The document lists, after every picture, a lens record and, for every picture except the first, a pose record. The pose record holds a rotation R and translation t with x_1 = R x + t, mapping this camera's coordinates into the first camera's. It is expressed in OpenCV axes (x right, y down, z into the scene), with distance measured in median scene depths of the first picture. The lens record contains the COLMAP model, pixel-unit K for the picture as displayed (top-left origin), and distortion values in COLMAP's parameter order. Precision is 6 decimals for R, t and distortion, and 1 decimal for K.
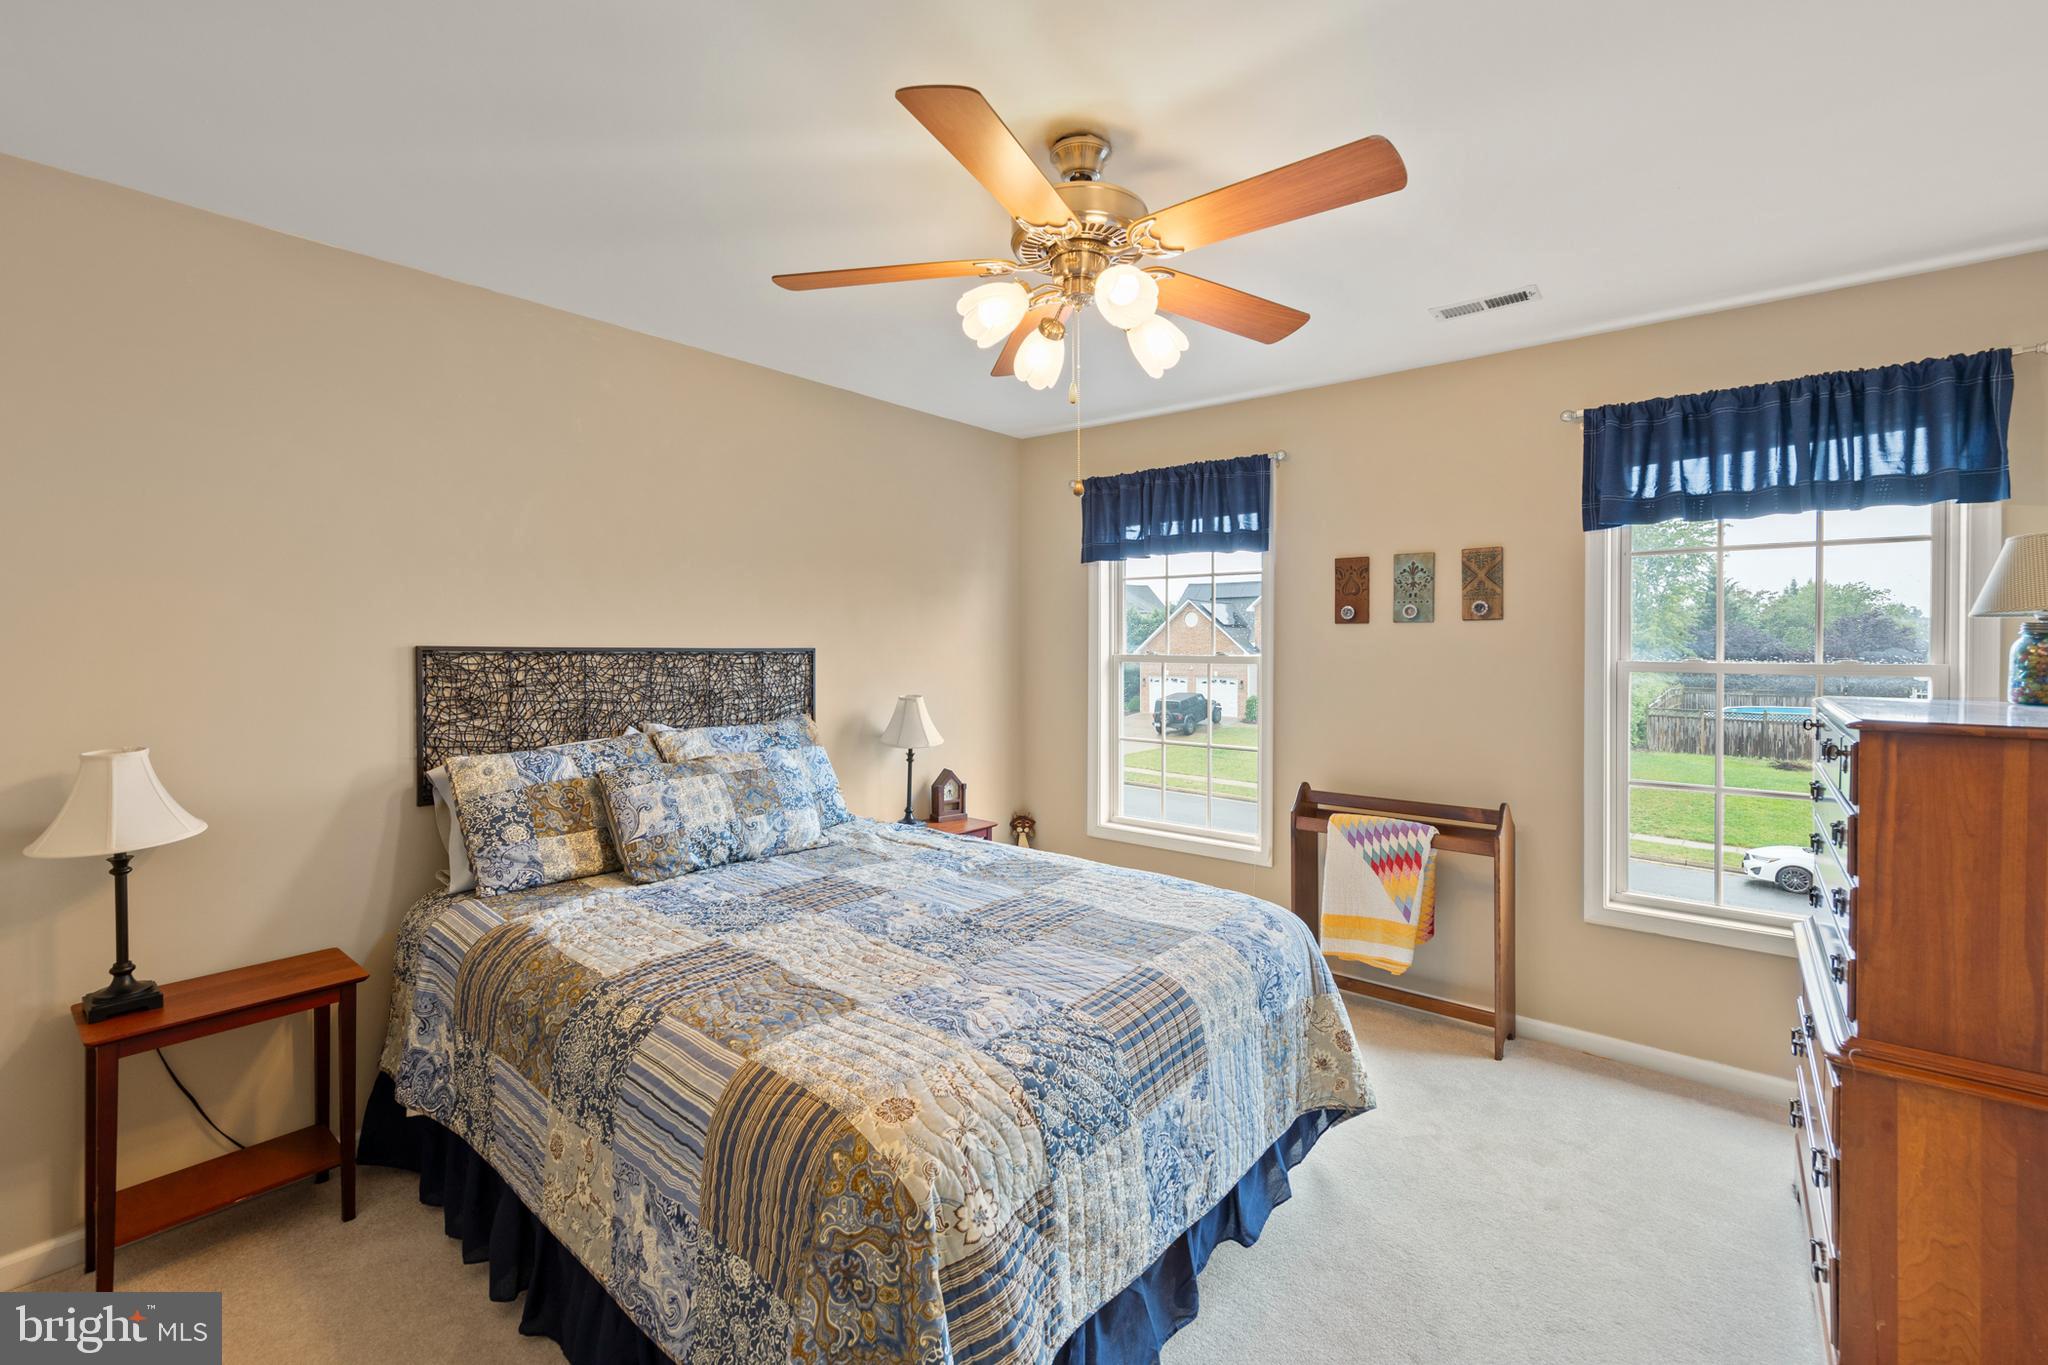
lens RADIAL K [[883.3, 0, 1023.1], [0, 883.3, 652.8], [0, 0, 1]] dist [0.004442, -0.001290]
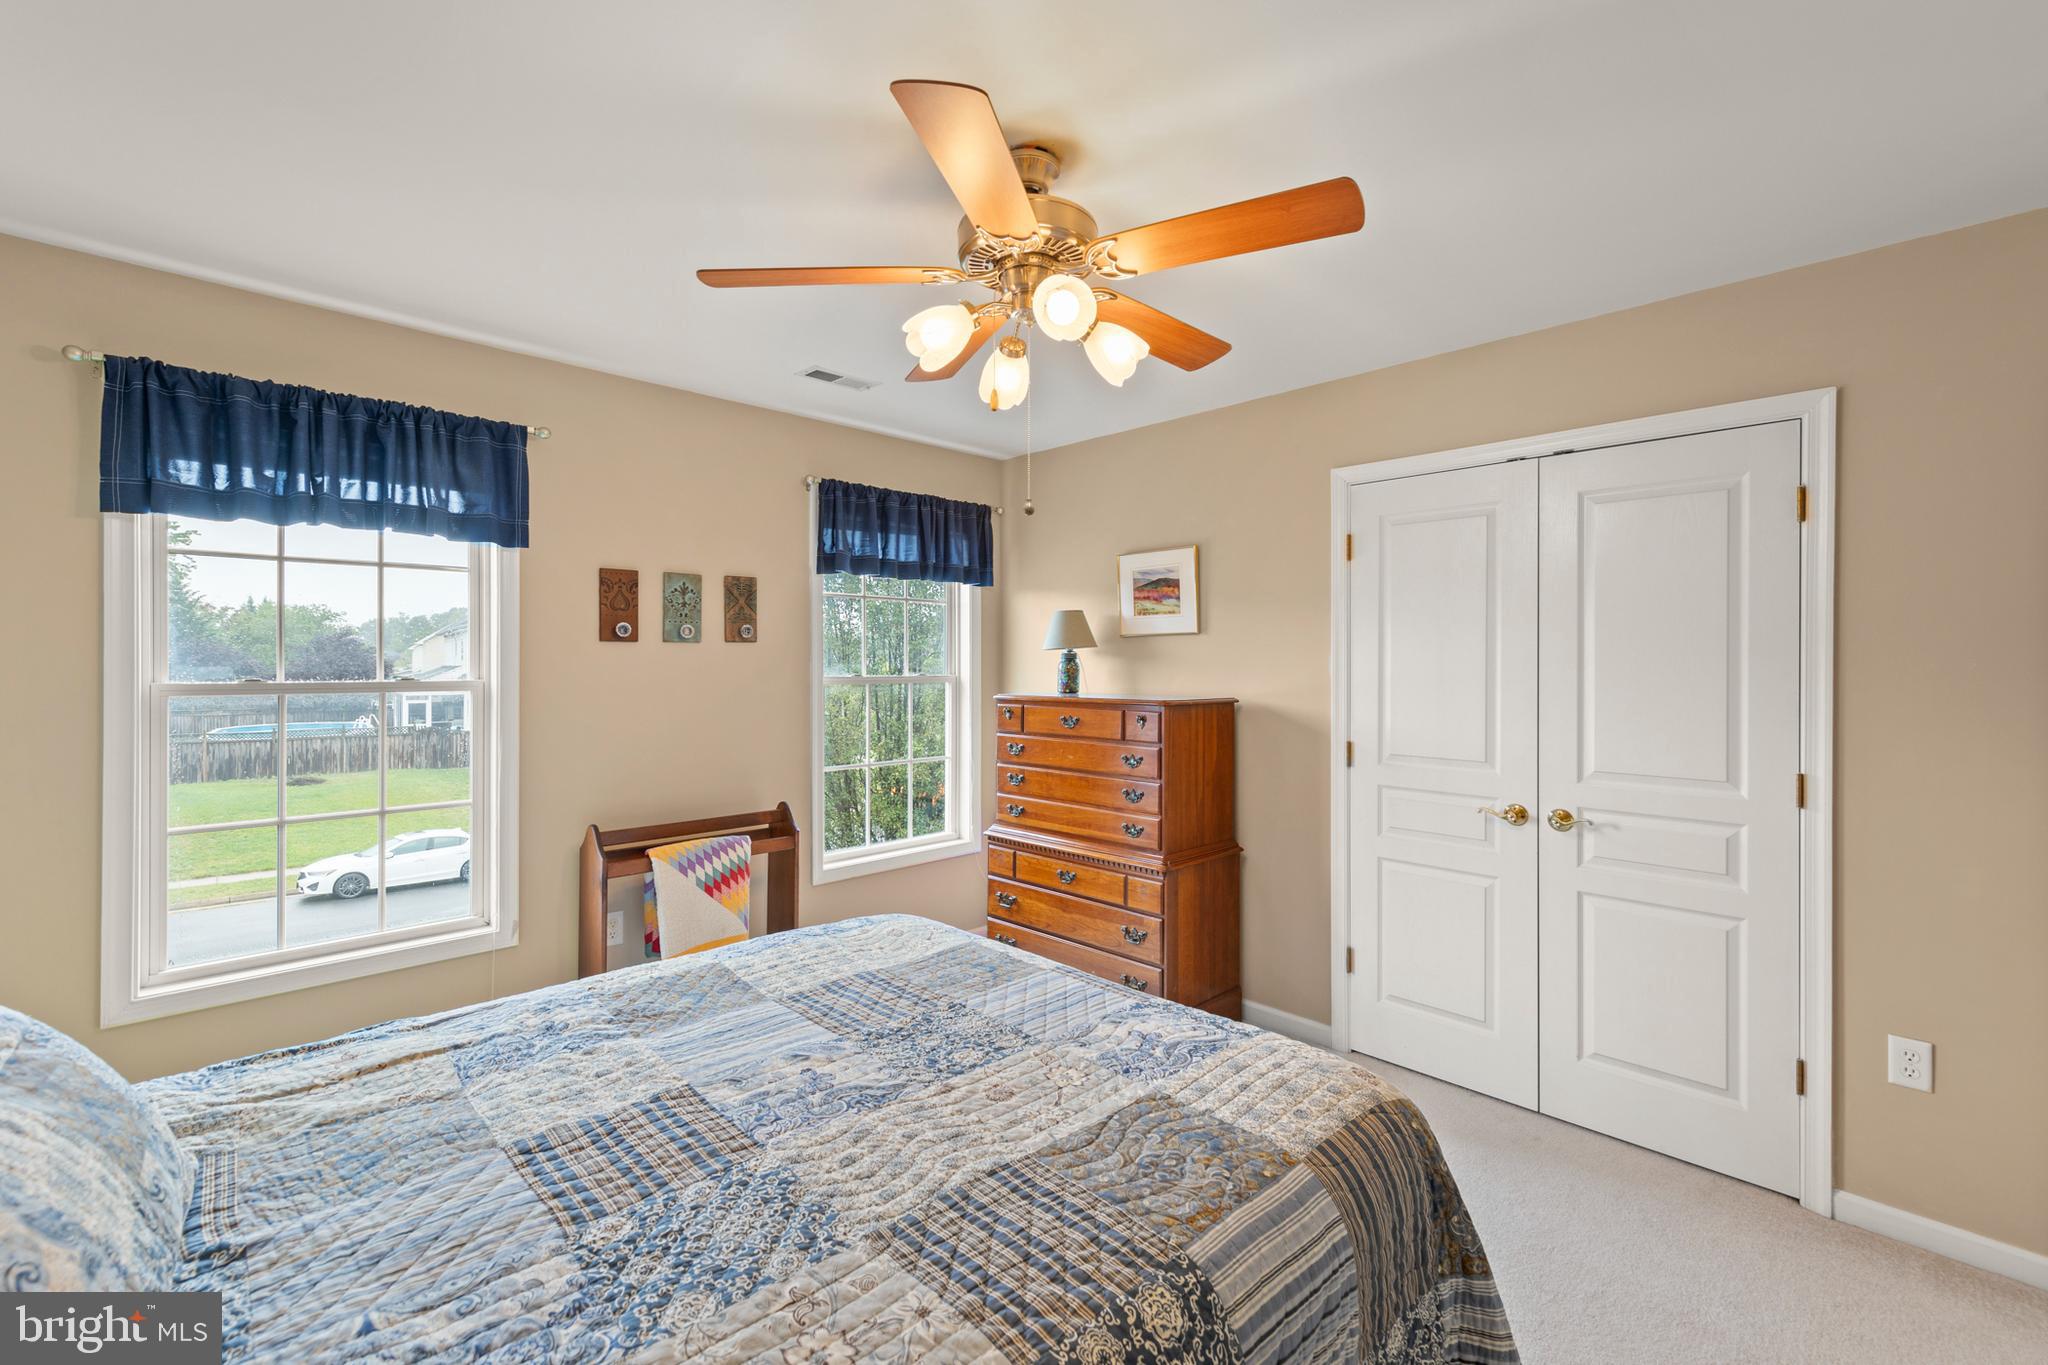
lens RADIAL K [[883.3, 0, 1025.8], [0, 883.3, 666.9], [0, 0, 1]] dist [0.004442, -0.001290]
pose [[0.099303, -0.006574, 0.995036, -0.757827], [0.010036, 0.999934, 0.005605, -0.011959], [-0.995007, 0.009430, 0.099362, 0.758091]]
